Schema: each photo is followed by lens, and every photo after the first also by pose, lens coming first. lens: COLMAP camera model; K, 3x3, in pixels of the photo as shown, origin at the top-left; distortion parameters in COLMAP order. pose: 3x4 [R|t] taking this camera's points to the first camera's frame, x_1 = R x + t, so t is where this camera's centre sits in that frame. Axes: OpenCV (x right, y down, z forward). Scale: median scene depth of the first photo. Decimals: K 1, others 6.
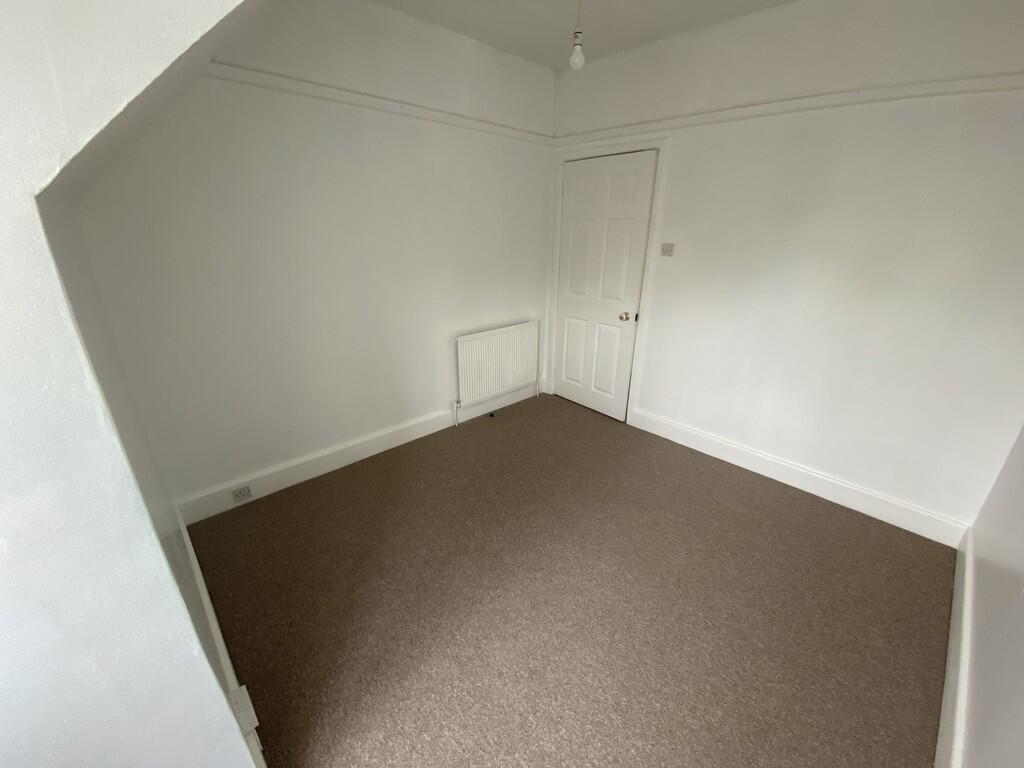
lens RADIAL K [[414.4, 0, 509.9], [0, 414.4, 384.1], [0, 0, 1]] dist [0.024153, -0.023182]
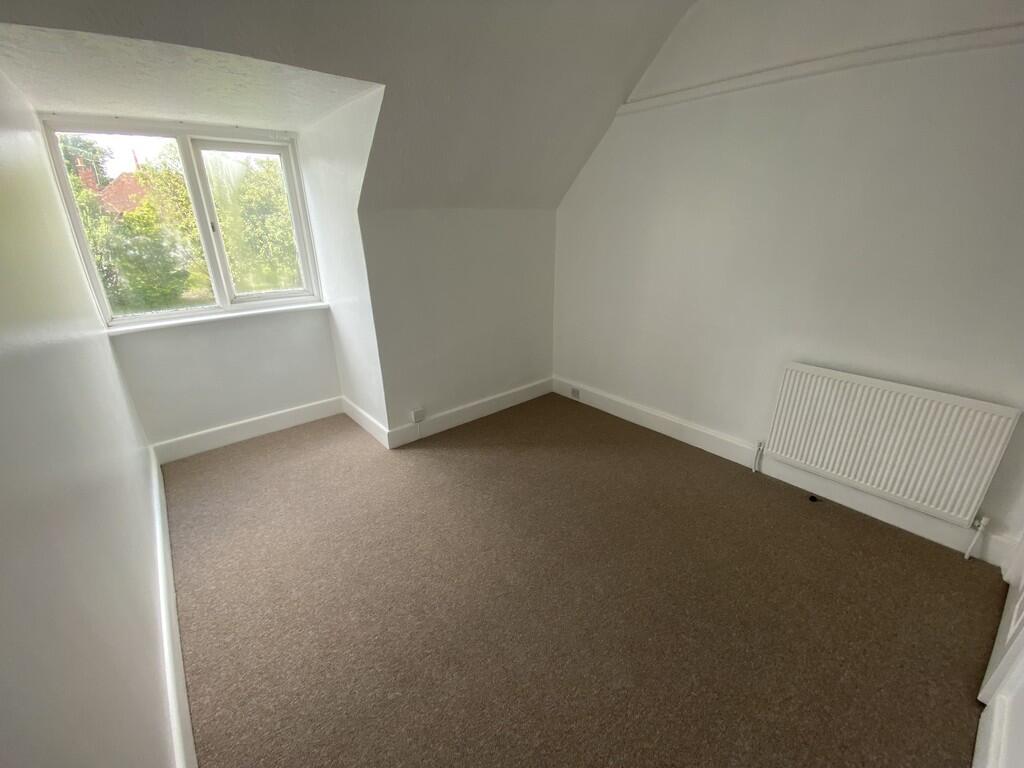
lens RADIAL K [[414.4, 0, 509.9], [0, 414.4, 384.1], [0, 0, 1]] dist [0.024153, -0.023182]
pose [[-0.057082, 0.346721, -0.936230, 0.695482], [-0.351210, 0.870845, 0.343920, -0.182394], [0.934555, 0.348445, 0.072062, 0.564023]]
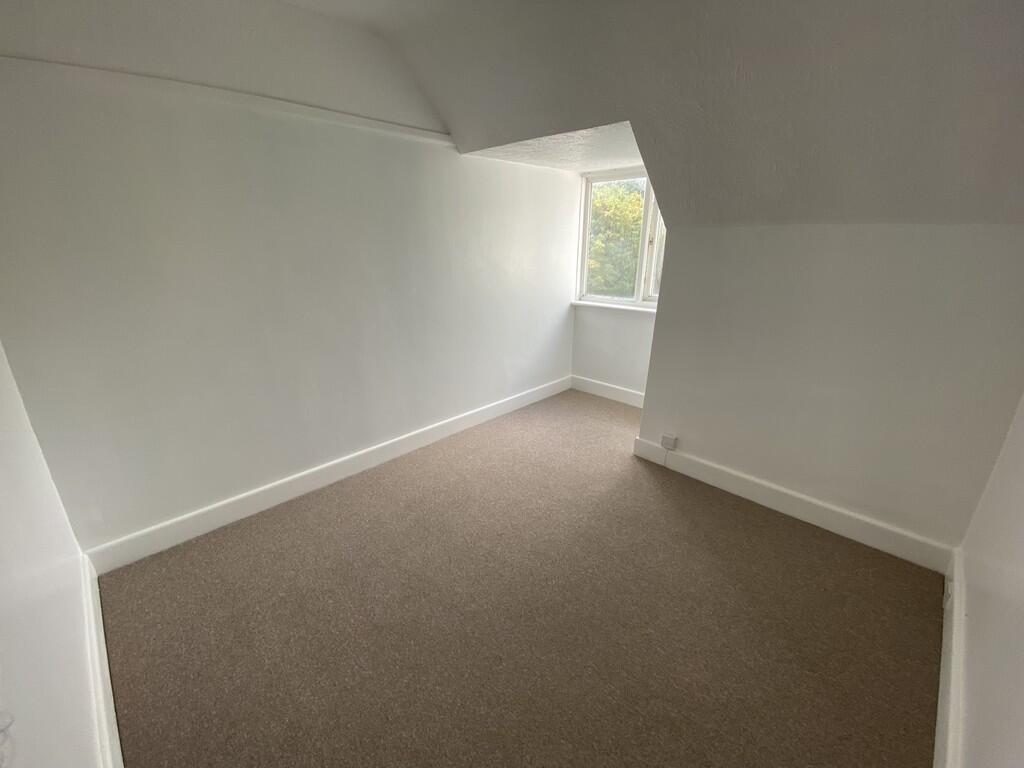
lens RADIAL K [[414.4, 0, 509.9], [0, 414.4, 384.1], [0, 0, 1]] dist [0.024153, -0.023182]
pose [[-0.999581, -0.006862, -0.028104, 0.144510], [-0.023503, 0.759071, 0.650584, -0.423578], [0.016868, 0.650972, -0.758915, 1.127491]]
